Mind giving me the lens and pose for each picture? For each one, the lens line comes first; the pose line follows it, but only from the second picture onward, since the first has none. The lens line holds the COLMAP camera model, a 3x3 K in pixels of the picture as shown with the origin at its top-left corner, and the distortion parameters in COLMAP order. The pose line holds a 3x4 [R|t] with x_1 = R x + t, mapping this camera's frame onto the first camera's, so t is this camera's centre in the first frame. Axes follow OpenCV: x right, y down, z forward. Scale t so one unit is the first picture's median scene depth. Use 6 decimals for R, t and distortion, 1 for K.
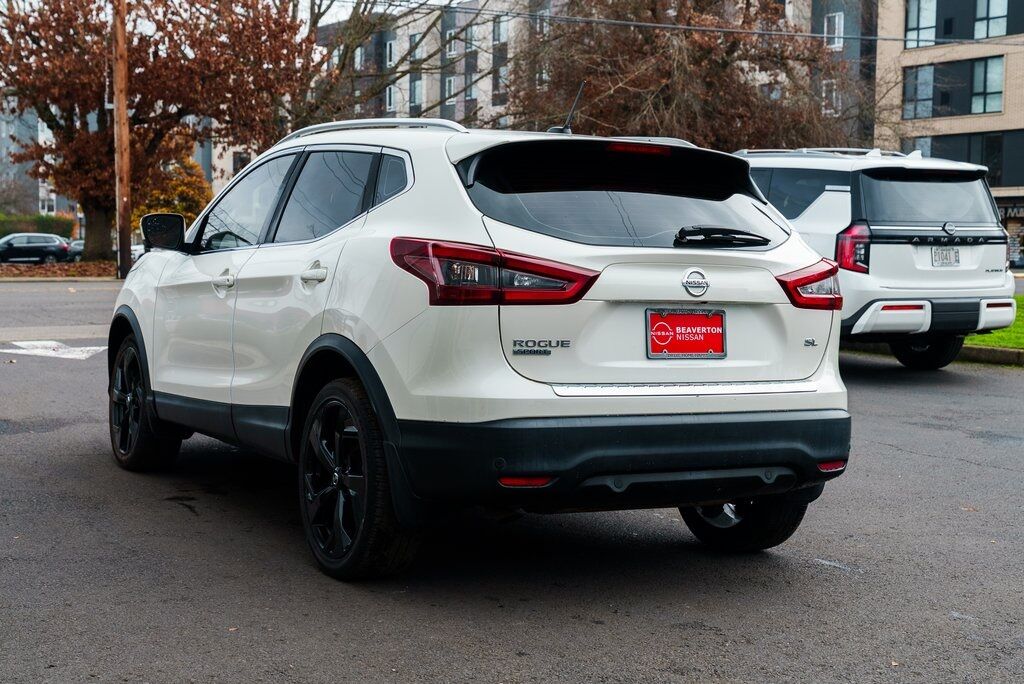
lens RADIAL K [[1485.7, 0, 512.0], [0, 1485.7, 342.0], [0, 0, 1]] dist [0.050370, 0.037183]
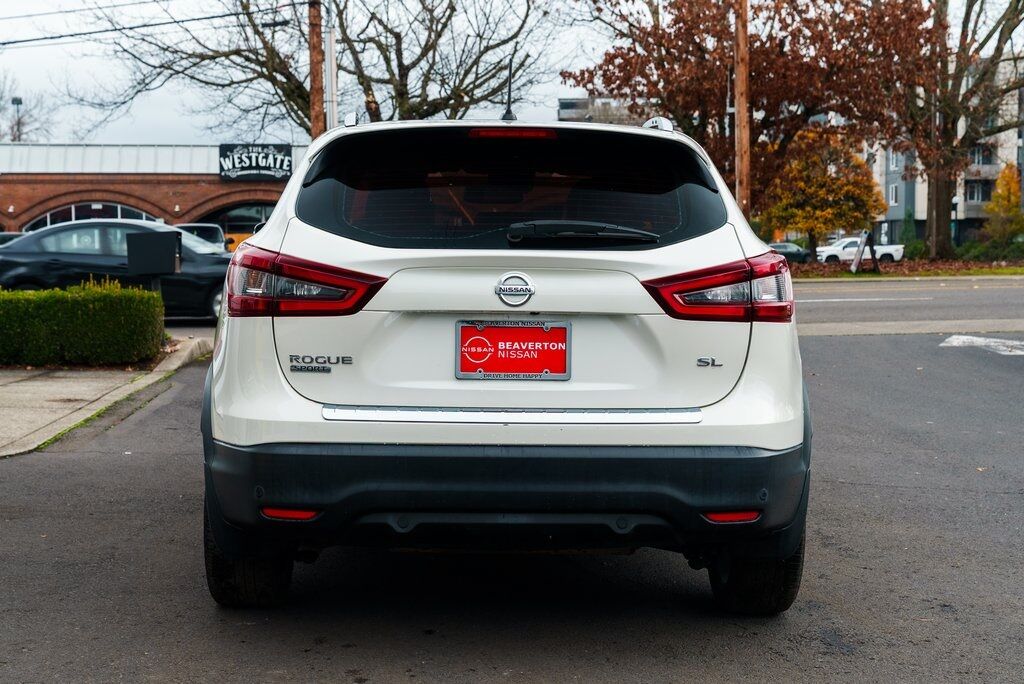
lens RADIAL K [[1502.4, 0, 512.0], [0, 1502.4, 342.0], [0, 0, 1]] dist [0.038898, 0.056463]
pose [[0.888617, 0.009832, -0.458544, 0.504474], [-0.010318, 0.999946, 0.001445, -0.011326], [0.458533, 0.003447, 0.888671, 0.239891]]
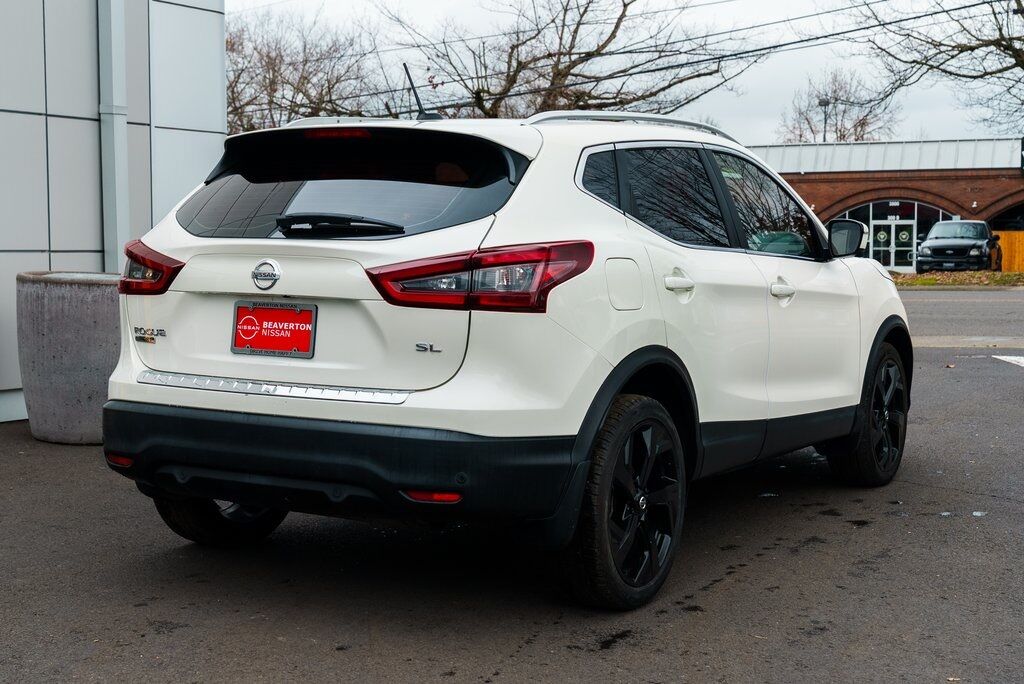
lens RADIAL K [[1516.0, 0, 512.0], [0, 1516.0, 342.0], [0, 0, 1]] dist [0.044748, 0.006709]
pose [[0.515329, 0.040021, -0.856057, 1.011007], [-0.046787, 0.998733, 0.018526, -0.022221], [0.855714, 0.030505, 0.516549, 0.628851]]
